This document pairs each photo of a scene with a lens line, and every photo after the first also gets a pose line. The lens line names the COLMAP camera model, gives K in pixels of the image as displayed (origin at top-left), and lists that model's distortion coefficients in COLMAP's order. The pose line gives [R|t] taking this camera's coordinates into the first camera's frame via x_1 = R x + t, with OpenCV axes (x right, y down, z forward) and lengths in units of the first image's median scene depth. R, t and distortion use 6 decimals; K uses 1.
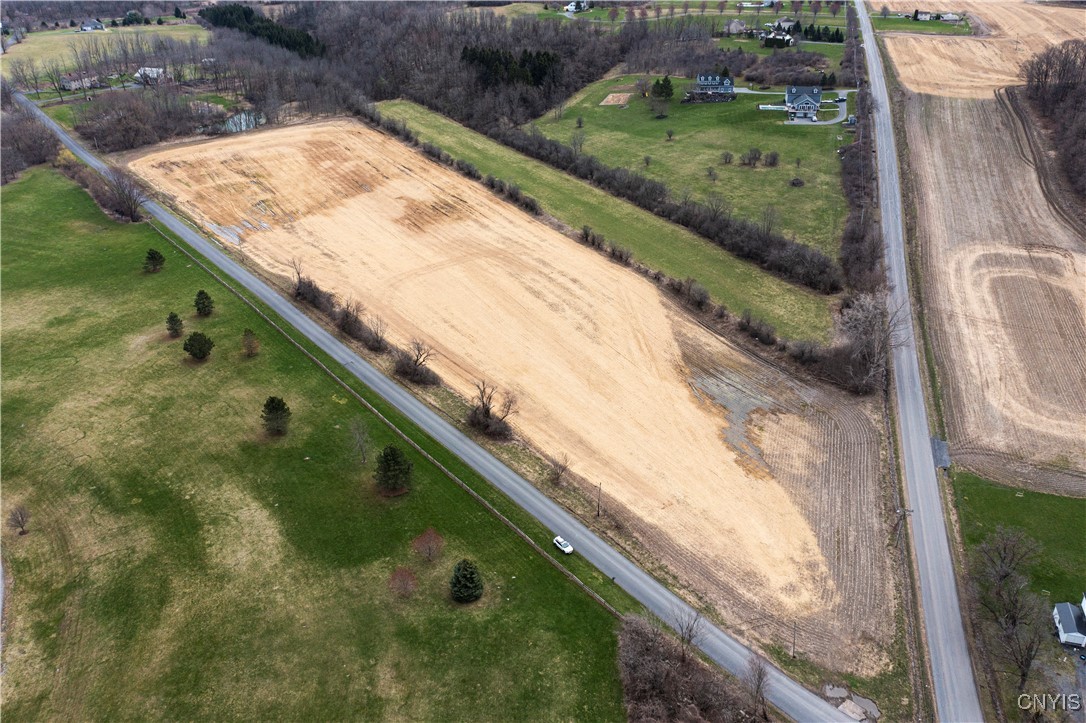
lens RADIAL K [[849.7, 0, 543.0], [0, 849.7, 361.5], [0, 0, 1]] dist [0.001174, -0.001057]
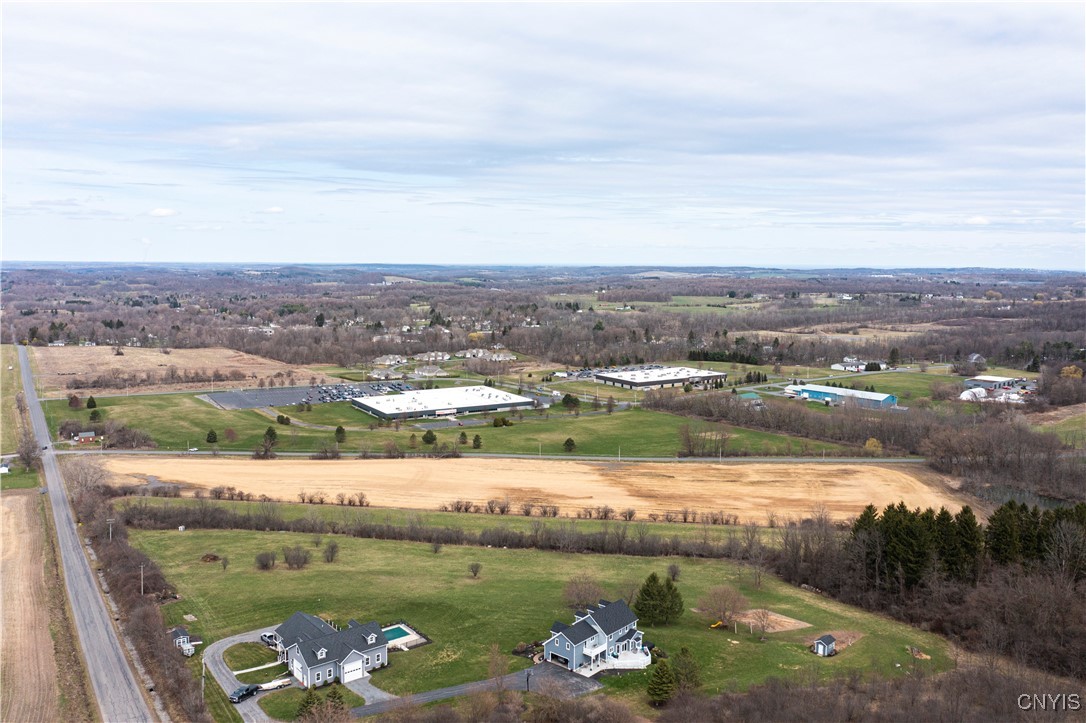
lens RADIAL K [[849.7, 0, 543.0], [0, 849.7, 361.5], [0, 0, 1]] dist [0.001174, -0.001057]
pose [[-0.656354, 0.091273, -0.748912, 0.748239], [-0.347865, 0.844228, 0.407762, -0.878839], [0.669470, 0.528156, -0.522361, 1.710376]]
